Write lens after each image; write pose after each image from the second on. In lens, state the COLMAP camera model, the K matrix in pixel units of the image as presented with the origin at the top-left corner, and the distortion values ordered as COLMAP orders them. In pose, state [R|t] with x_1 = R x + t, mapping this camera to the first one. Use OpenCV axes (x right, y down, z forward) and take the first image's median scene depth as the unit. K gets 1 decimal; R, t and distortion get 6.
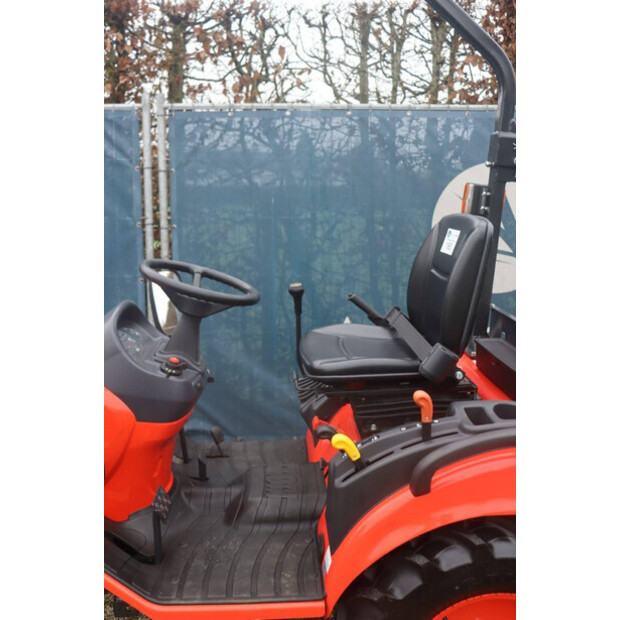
lens RADIAL K [[589.4, 0, 308.2], [0, 589.4, 307.1], [0, 0, 1]] dist [-0.044112, 0.000000]
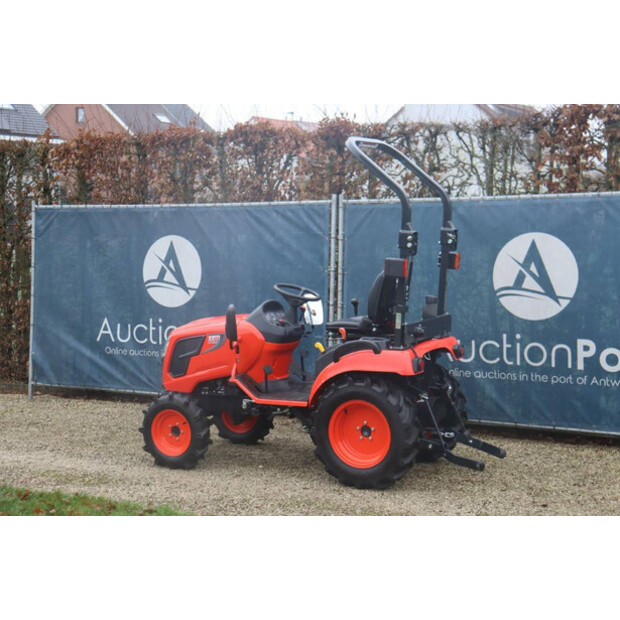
lens RADIAL K [[1104.9, 0, 309.9], [0, 1104.9, 304.2], [0, 0, 1]] dist [0.180221, 0.000000]
pose [[0.857825, 0.032187, -0.512933, 1.872358], [-0.094394, 0.990926, -0.095681, 0.371654], [0.505199, 0.130495, 0.853080, -2.450206]]
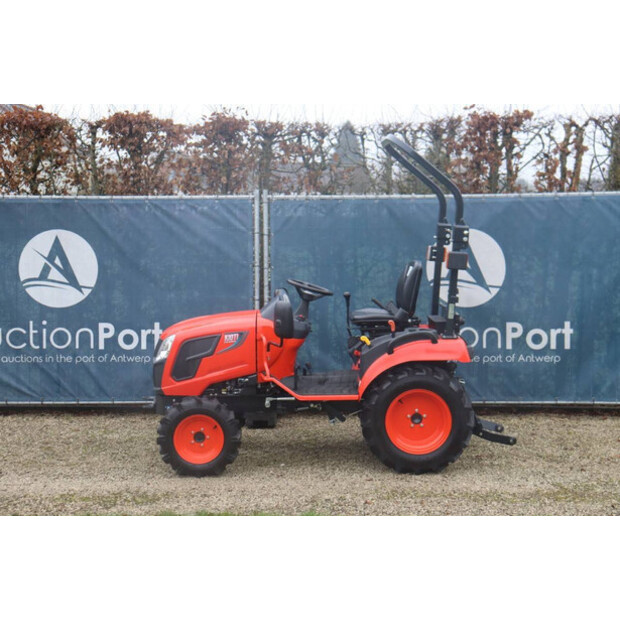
lens RADIAL K [[962.3, 0, 314.8], [0, 962.3, 312.8], [0, 0, 1]] dist [0.160515, 0.000000]
pose [[0.999294, 0.002471, -0.037481, -0.005190], [-0.006212, 0.994965, -0.100028, 0.391690], [0.037045, 0.100191, 0.994278, -2.524151]]
